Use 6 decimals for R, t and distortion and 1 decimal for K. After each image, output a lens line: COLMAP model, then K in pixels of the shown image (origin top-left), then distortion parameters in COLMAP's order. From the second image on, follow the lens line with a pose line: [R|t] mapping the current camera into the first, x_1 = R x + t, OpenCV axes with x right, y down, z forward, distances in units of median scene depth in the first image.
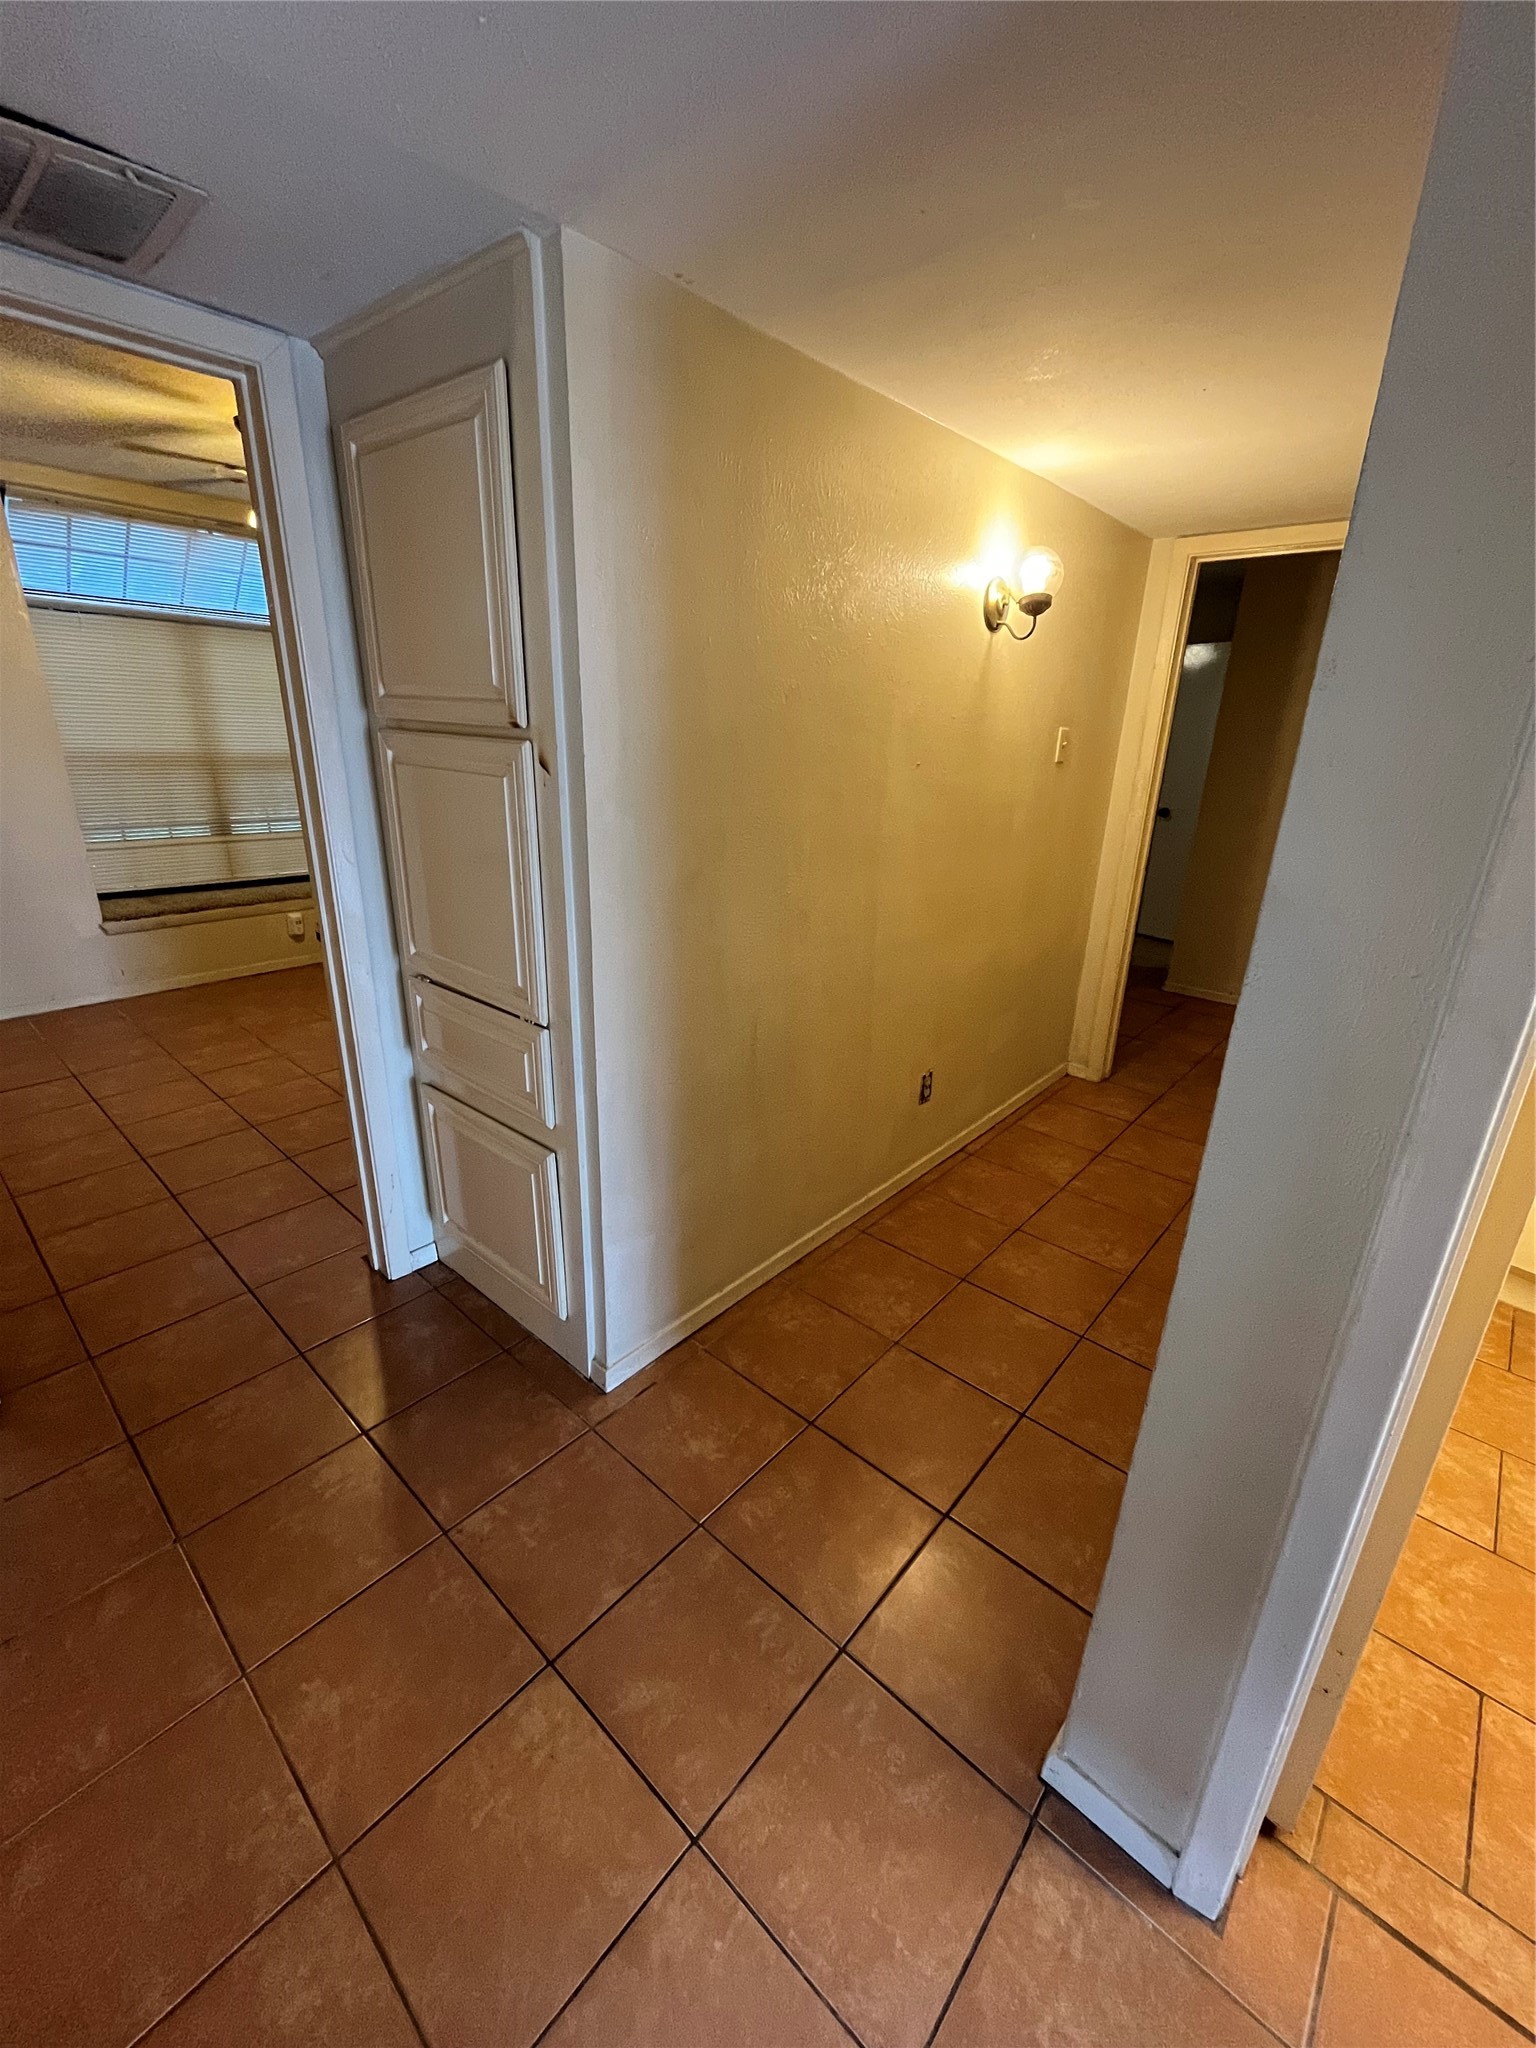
lens RADIAL K [[831.7, 0, 774.4], [0, 831.7, 1017.2], [0, 0, 1]] dist [-0.004287, 0.000982]
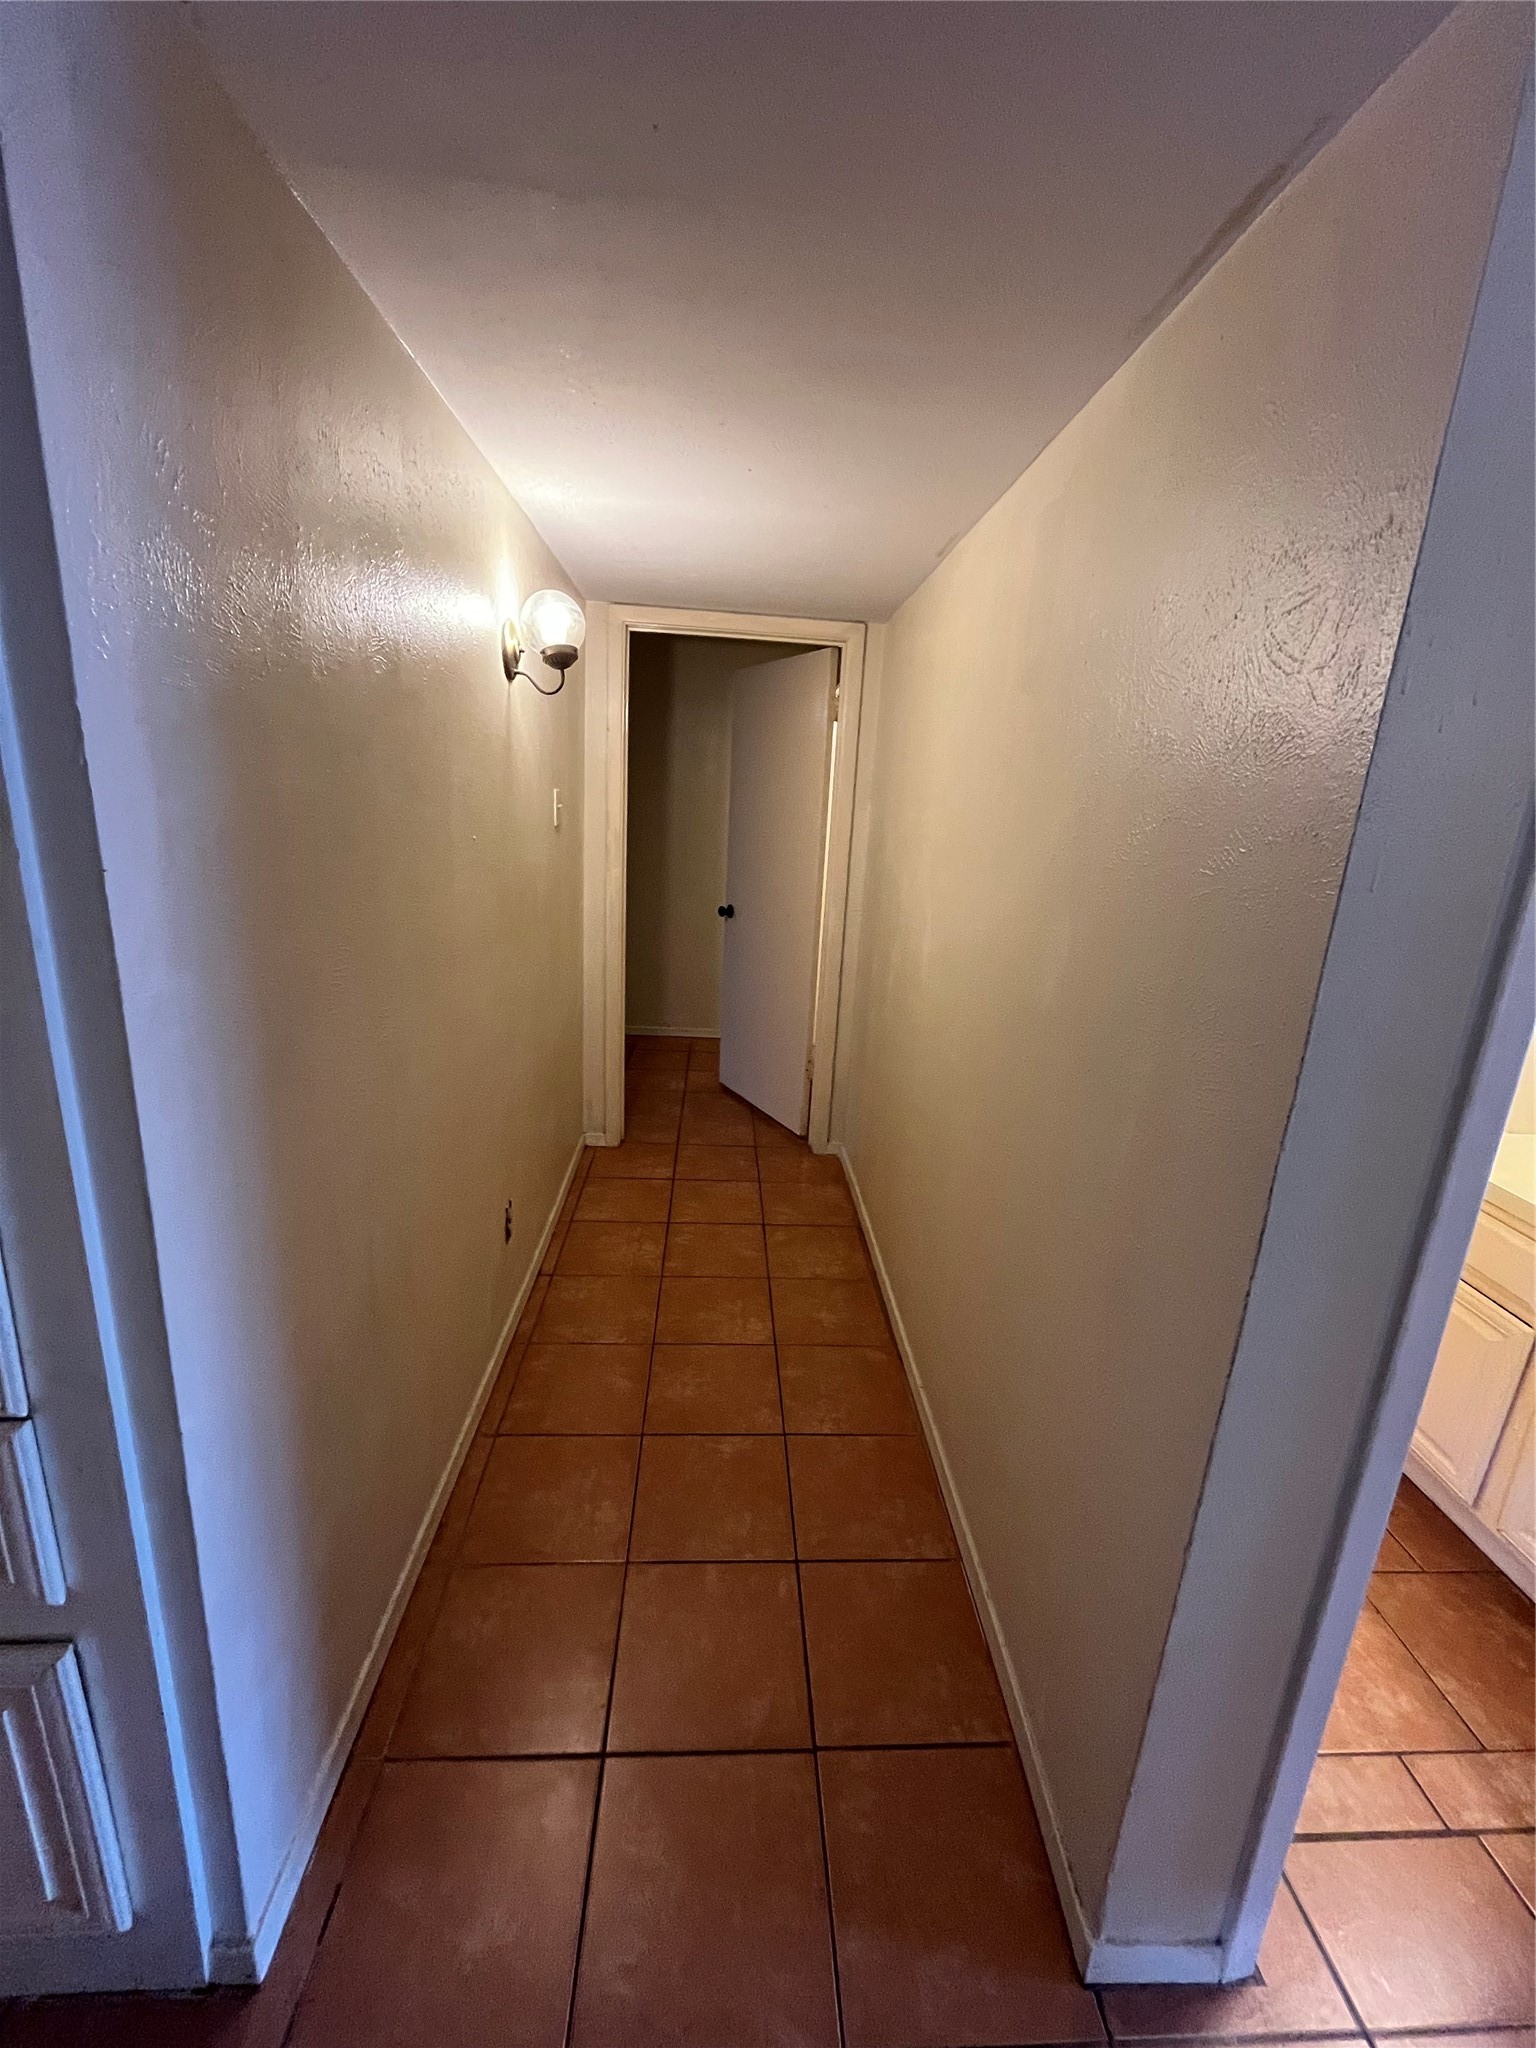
lens RADIAL K [[831.7, 0, 767.7], [0, 831.7, 1014.2], [0, 0, 1]] dist [-0.004287, 0.000982]
pose [[0.713270, -0.168834, 0.680250, -0.184004], [0.200802, 0.979094, 0.032456, -0.105344], [-0.671509, 0.113446, 0.732261, 0.239757]]
